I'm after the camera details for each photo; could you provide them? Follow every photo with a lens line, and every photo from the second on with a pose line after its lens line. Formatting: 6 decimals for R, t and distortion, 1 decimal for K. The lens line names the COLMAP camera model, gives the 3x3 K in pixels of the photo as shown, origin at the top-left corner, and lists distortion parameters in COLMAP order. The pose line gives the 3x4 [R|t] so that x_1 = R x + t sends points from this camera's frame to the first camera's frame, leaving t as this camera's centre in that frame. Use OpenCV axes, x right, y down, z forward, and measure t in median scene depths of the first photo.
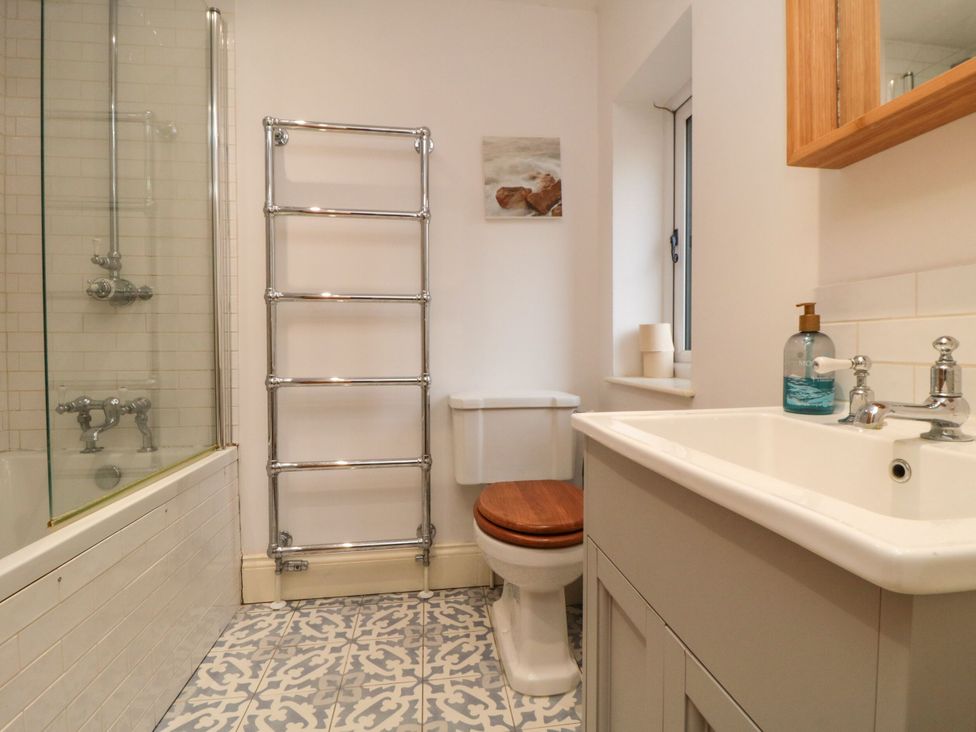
lens RADIAL K [[511.2, 0, 503.9], [0, 511.2, 363.5], [0, 0, 1]] dist [0.004859, -0.015738]
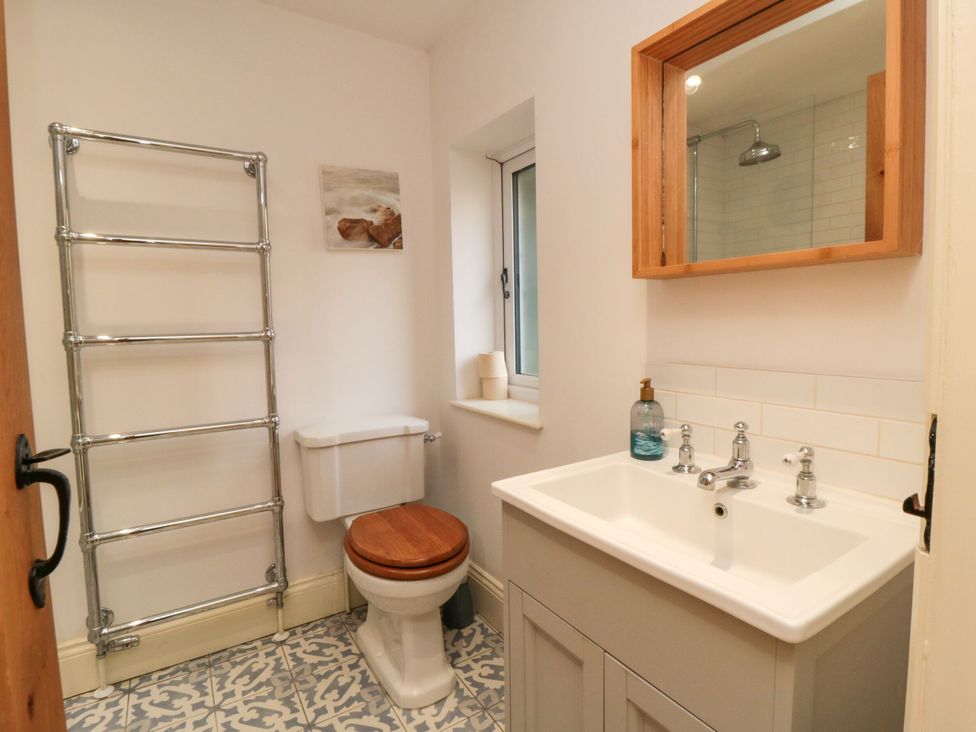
lens RADIAL K [[511.2, 0, 503.9], [0, 511.2, 363.5], [0, 0, 1]] dist [0.004859, -0.015738]
pose [[0.910246, -0.046738, 0.411423, -0.153415], [0.027048, 0.998198, 0.053556, -0.117367], [-0.413185, -0.037621, 0.909870, -0.045596]]
